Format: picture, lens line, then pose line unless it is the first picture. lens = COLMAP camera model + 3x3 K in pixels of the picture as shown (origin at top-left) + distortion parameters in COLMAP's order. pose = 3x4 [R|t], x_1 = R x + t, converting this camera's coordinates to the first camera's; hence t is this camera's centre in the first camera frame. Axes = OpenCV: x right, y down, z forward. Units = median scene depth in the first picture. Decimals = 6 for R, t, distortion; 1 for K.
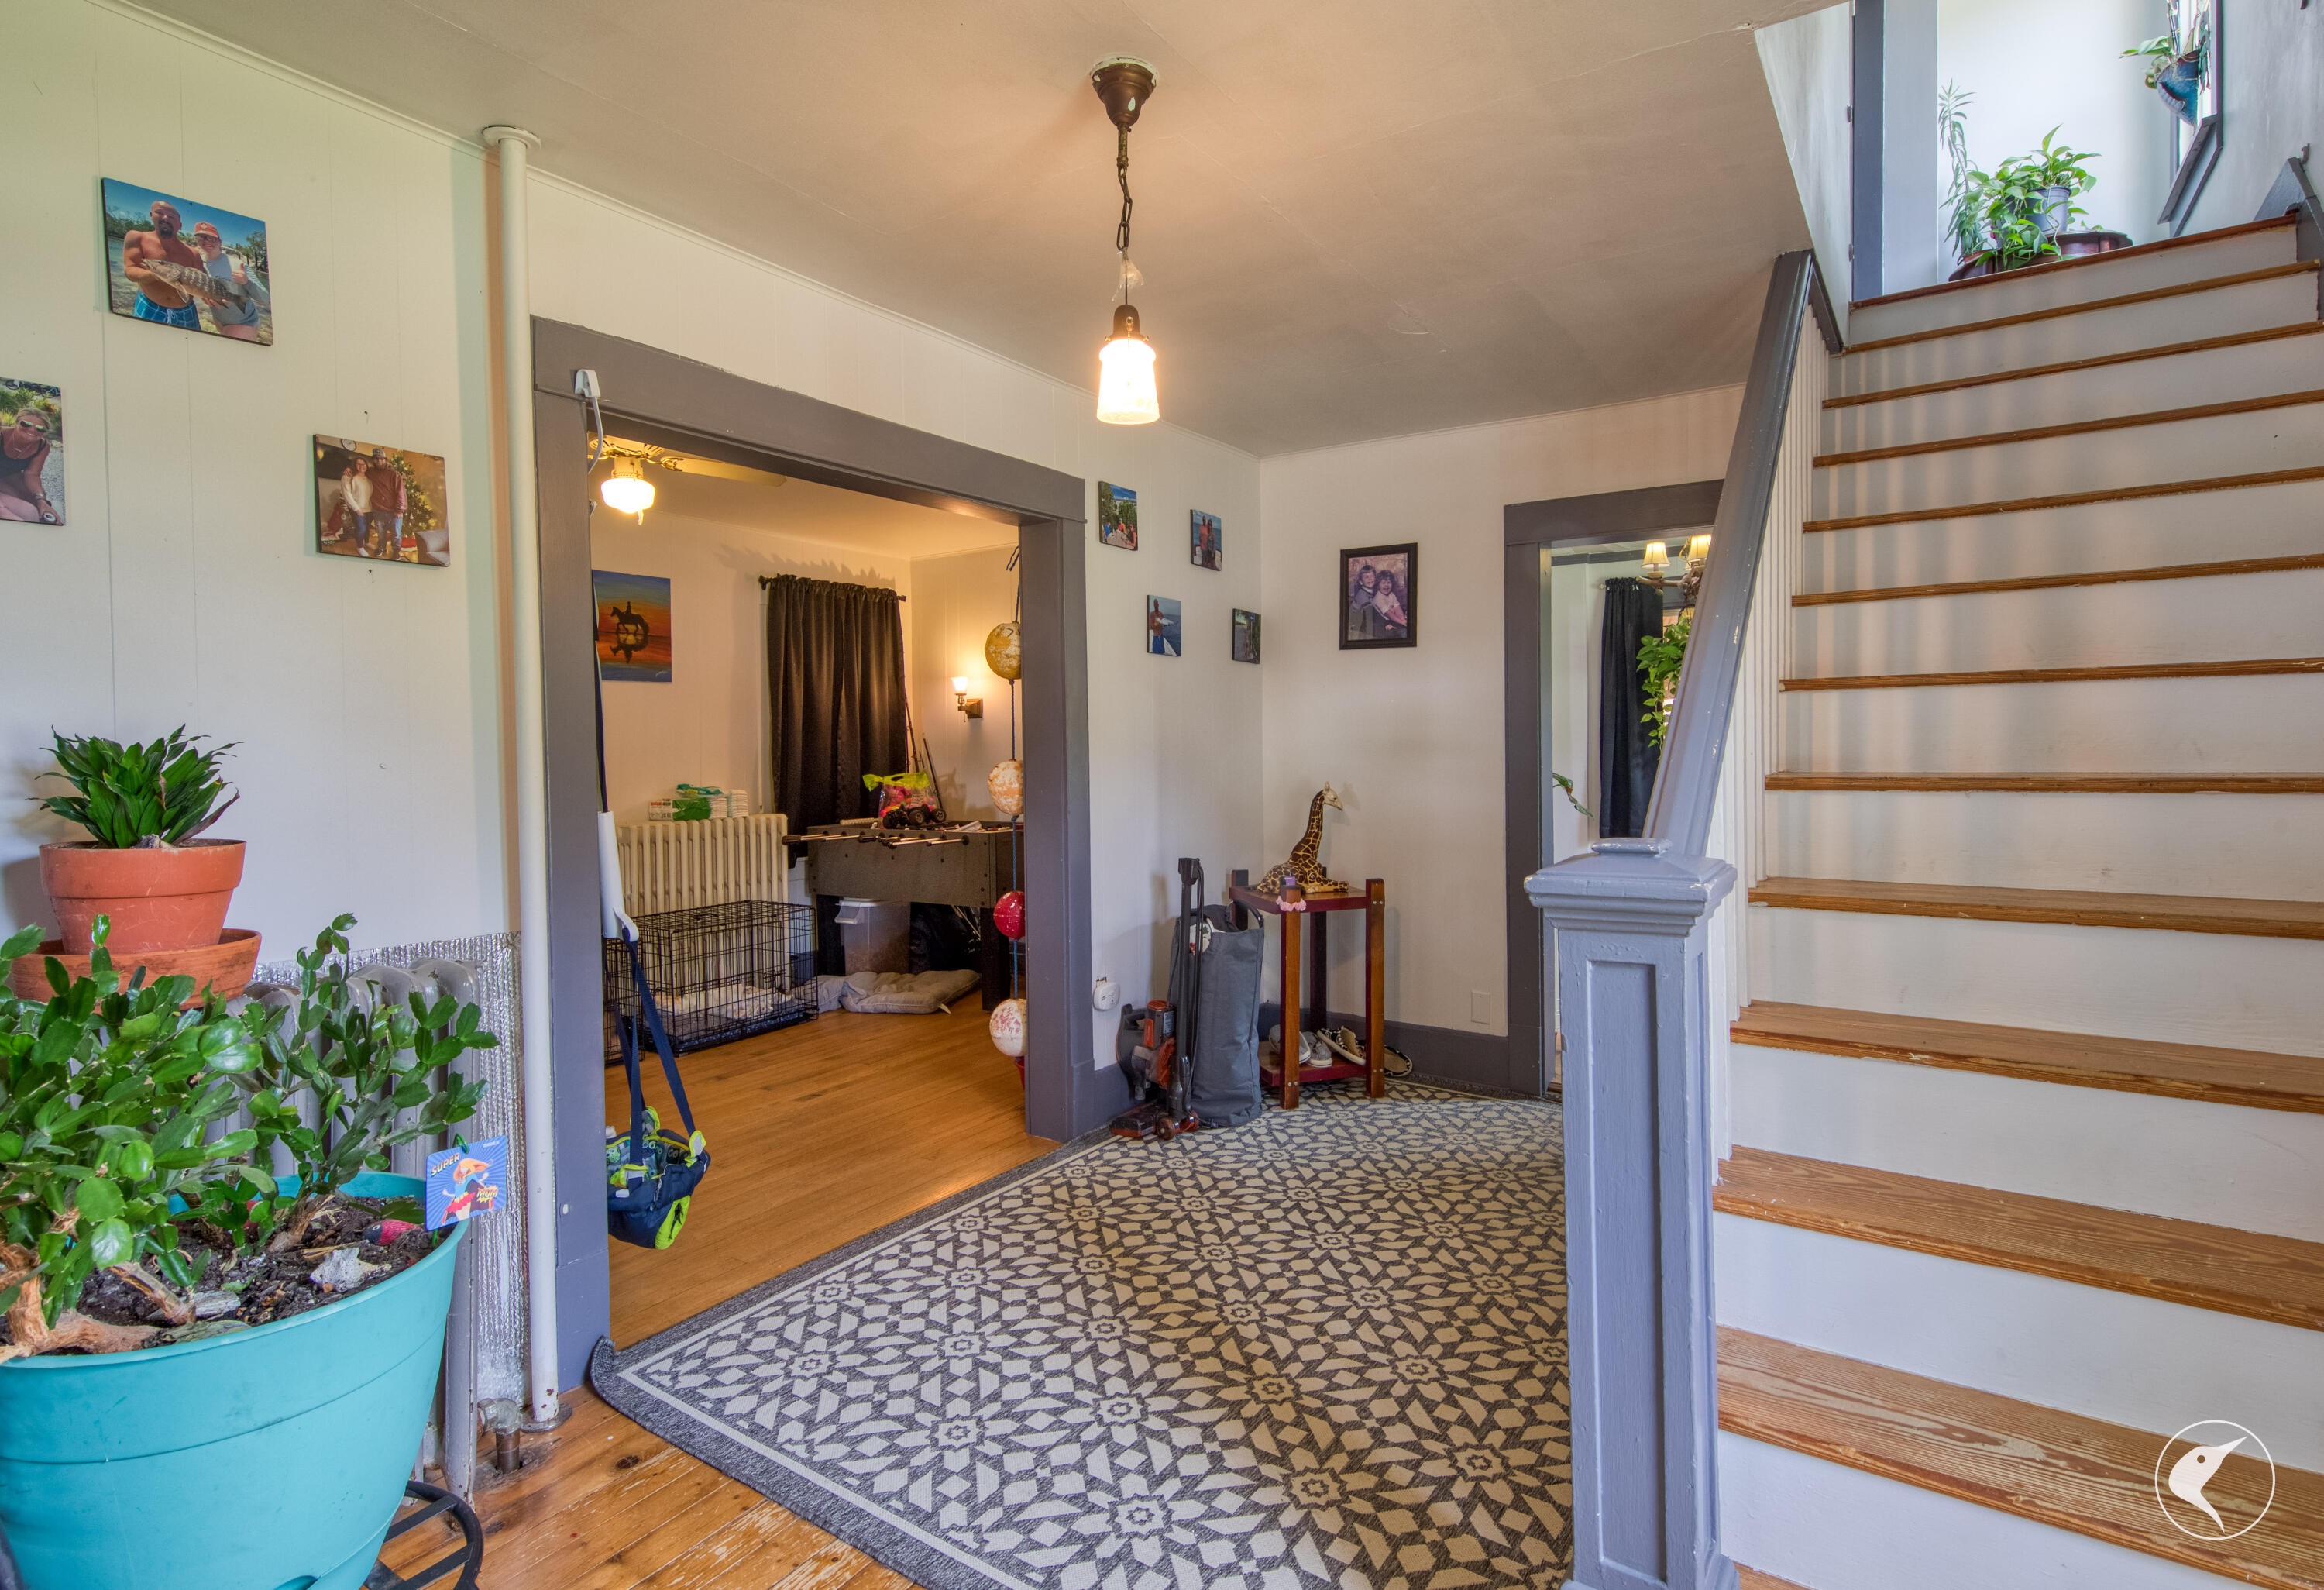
lens RADIAL K [[1153.5, 0, 1159.3], [0, 1153.5, 781.2], [0, 0, 1]] dist [0.001916, 0.000101]
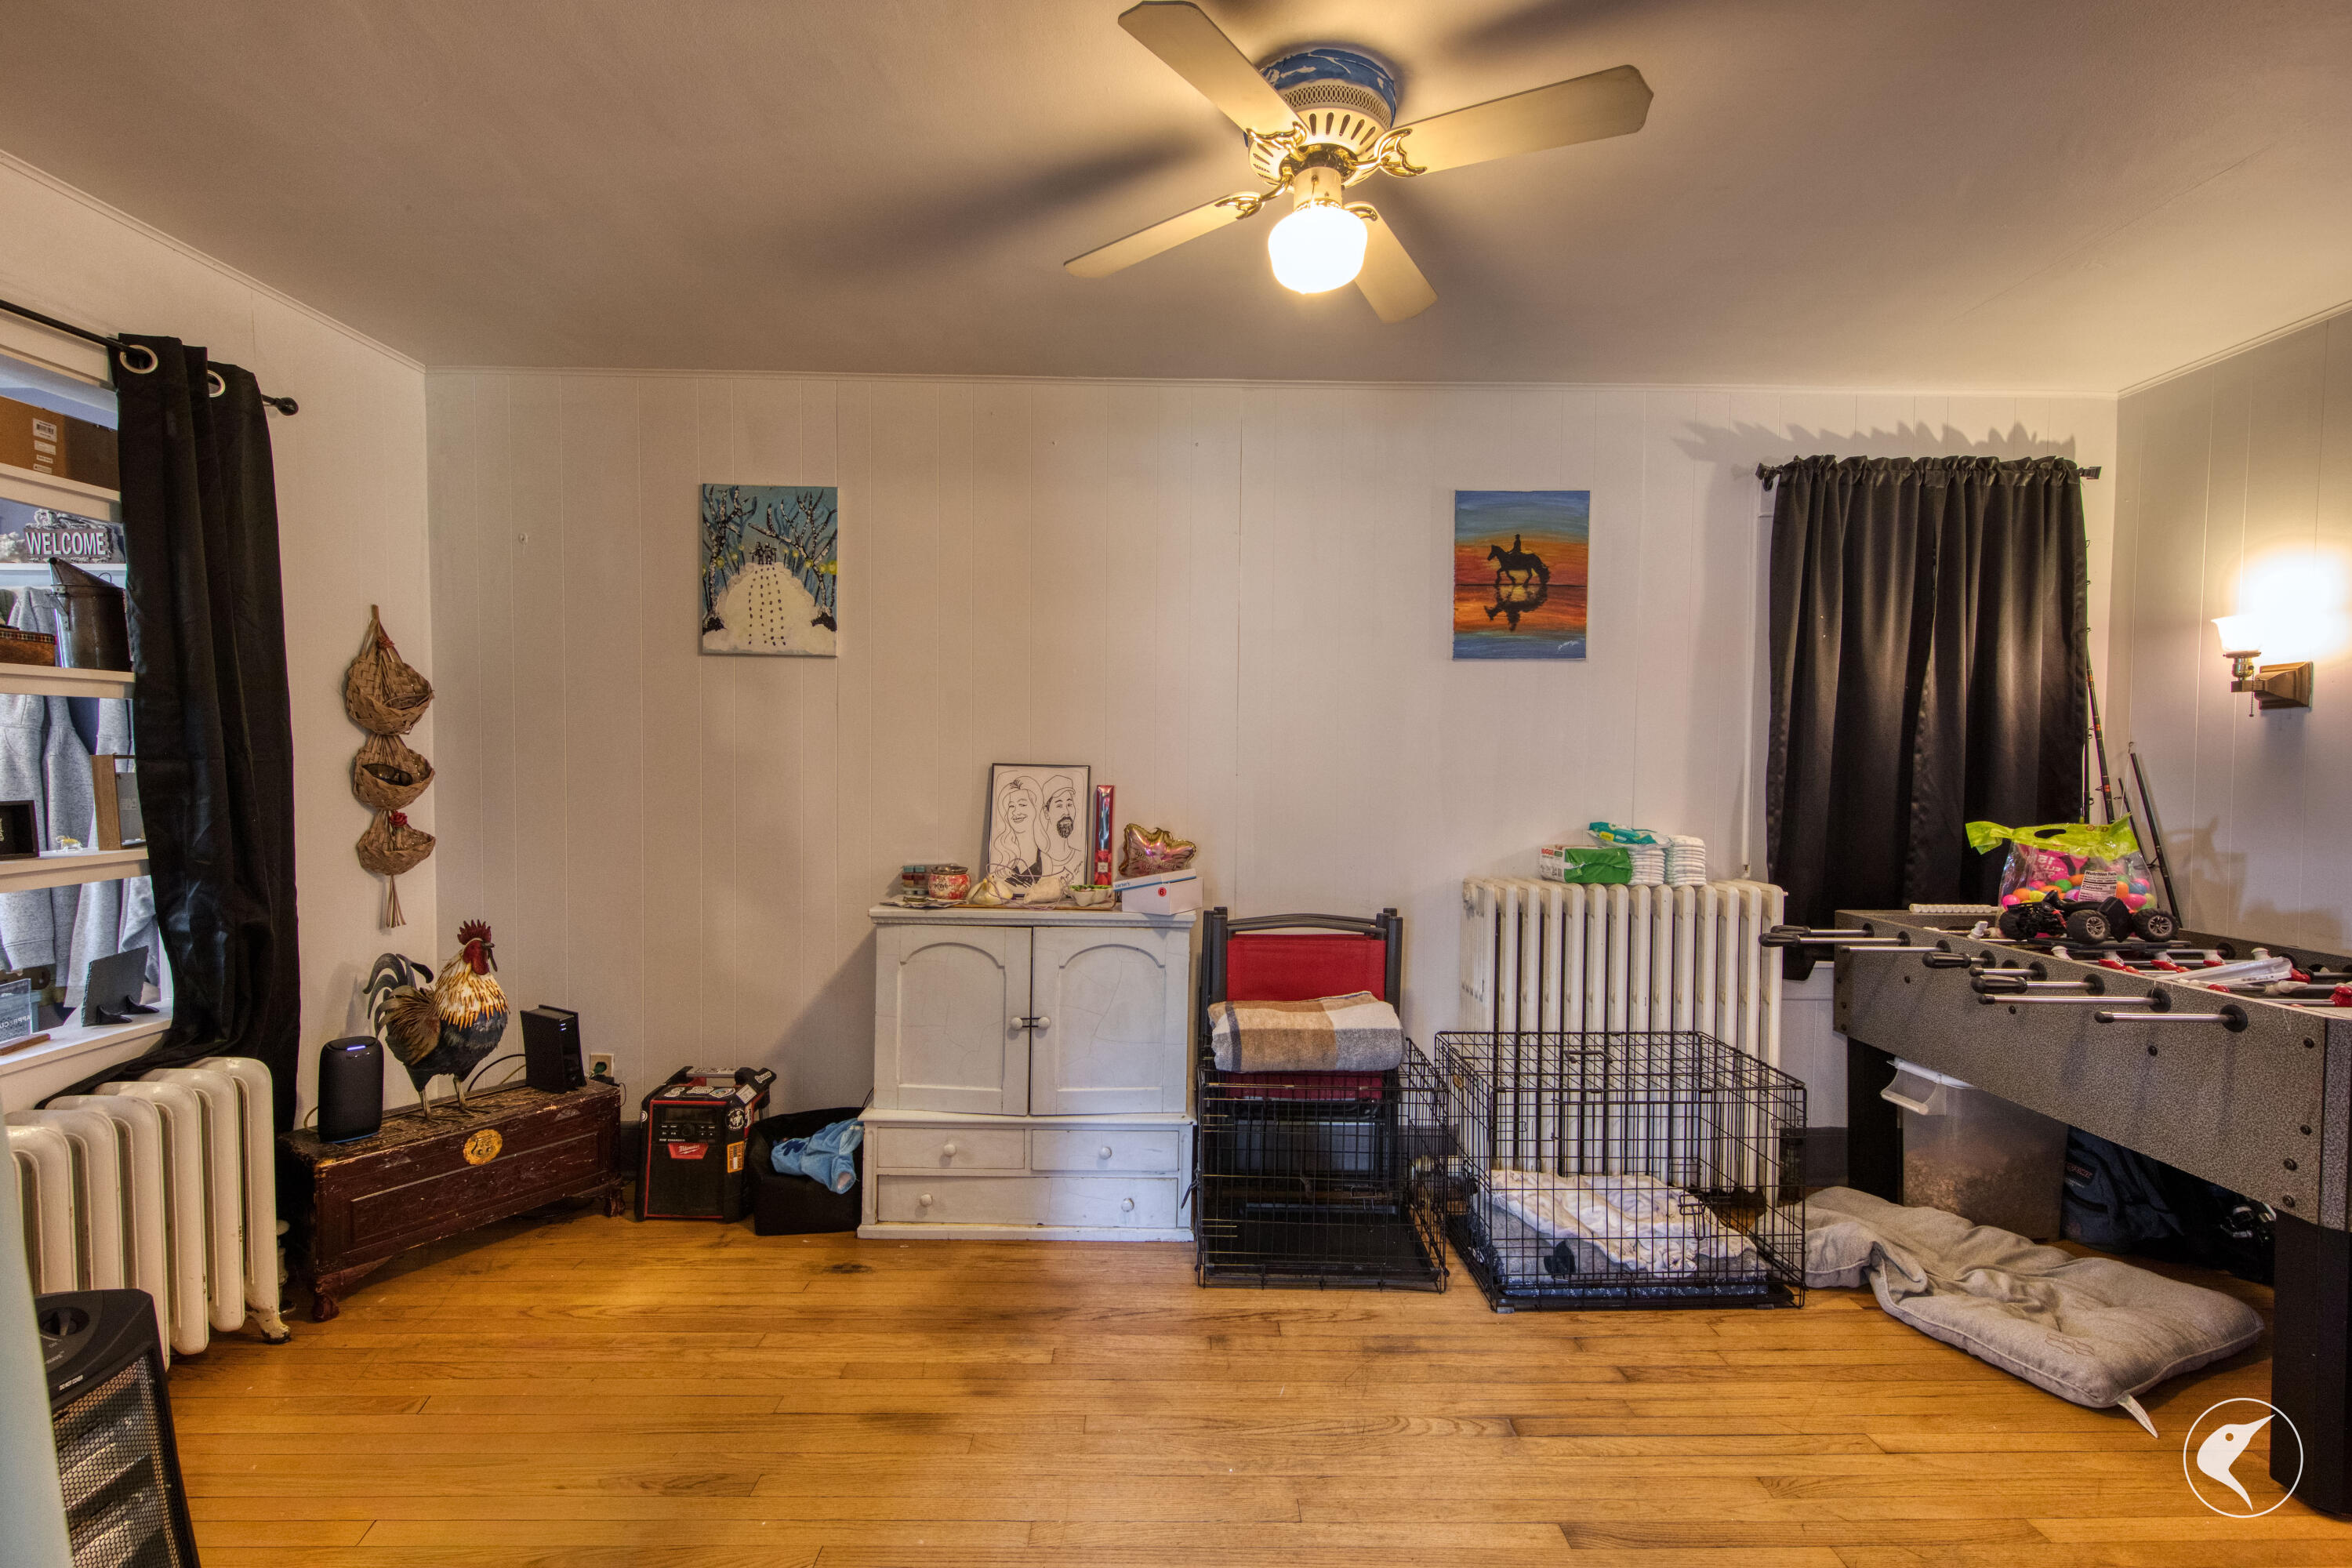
lens RADIAL K [[1039.0, 0, 1166.8], [0, 1039.0, 780.1], [0, 0, 1]] dist [-0.001721, -0.002050]
pose [[0.557780, 0.039822, -0.829033, -0.074814], [-0.037304, 0.999042, 0.022890, -0.022336], [0.829150, 0.018159, 0.558731, 0.459847]]
